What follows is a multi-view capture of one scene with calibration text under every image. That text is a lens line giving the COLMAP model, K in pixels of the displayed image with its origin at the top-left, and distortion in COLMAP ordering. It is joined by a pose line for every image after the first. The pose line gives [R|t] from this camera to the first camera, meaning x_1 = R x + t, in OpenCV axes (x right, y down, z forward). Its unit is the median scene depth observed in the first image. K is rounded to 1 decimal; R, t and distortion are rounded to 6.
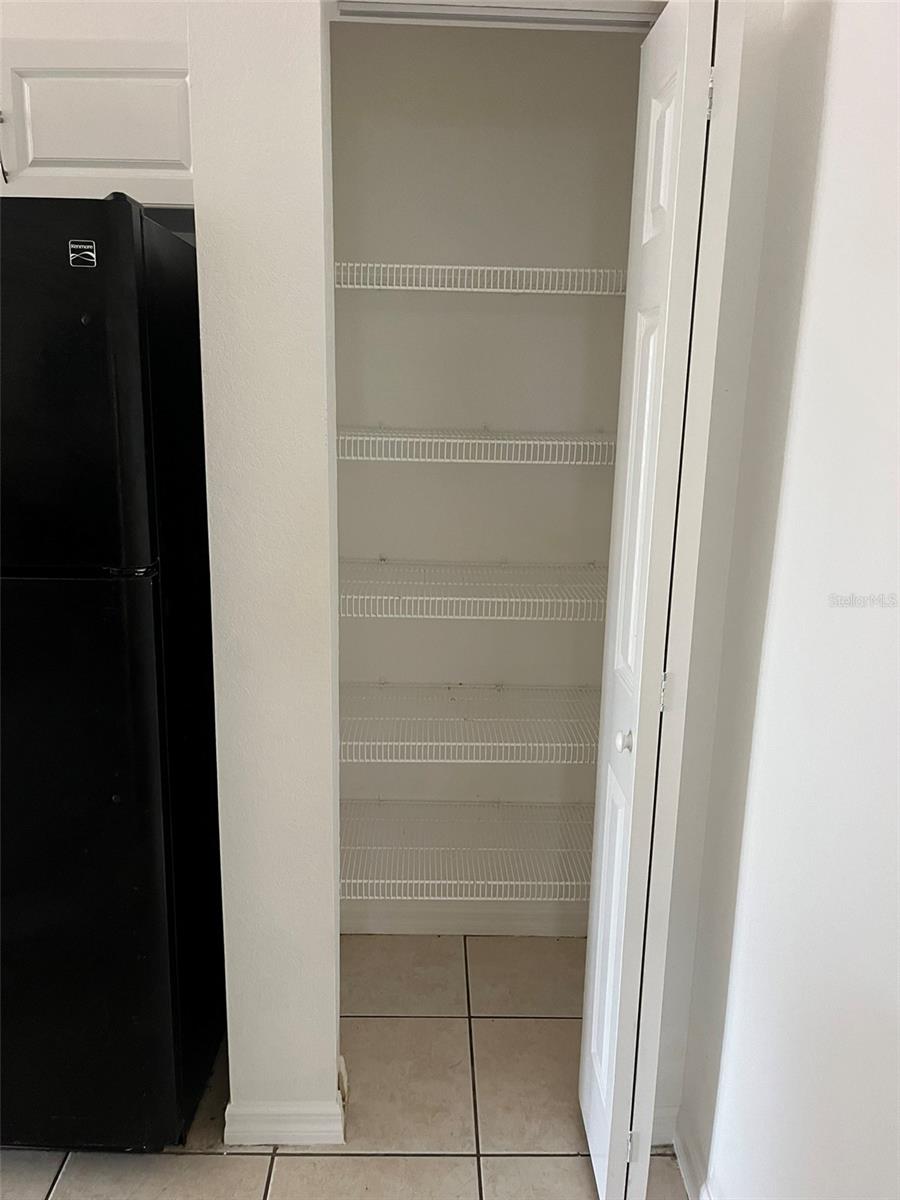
lens RADIAL K [[920.7, 0, 446.1], [0, 920.7, 601.7], [0, 0, 1]] dist [0.041795, -0.022919]
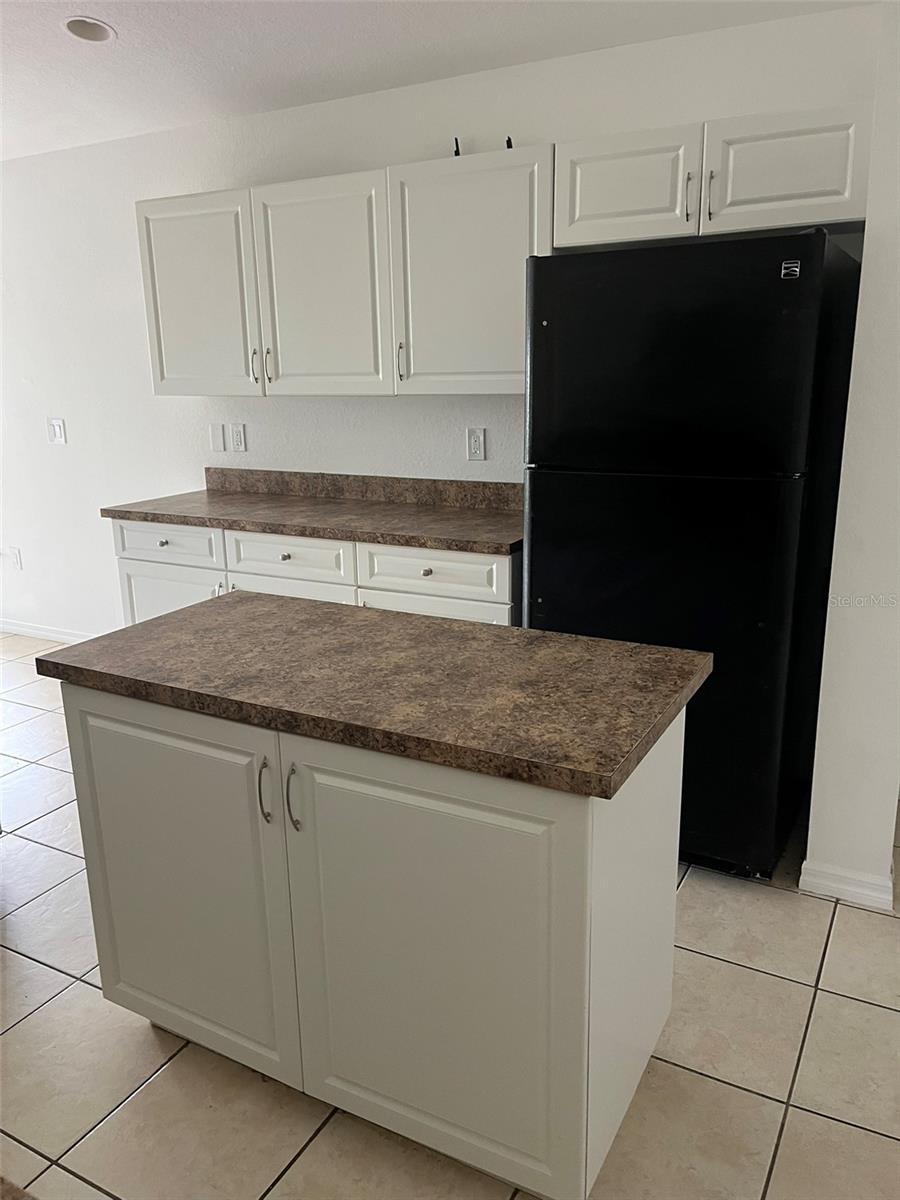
lens RADIAL K [[920.7, 0, 447.2], [0, 920.7, 592.0], [0, 0, 1]] dist [0.041795, -0.022919]
pose [[0.865969, 0.097863, -0.490430, -0.051390], [-0.089052, 0.995169, 0.041339, 0.121461], [0.492106, 0.007875, 0.870500, -0.504939]]
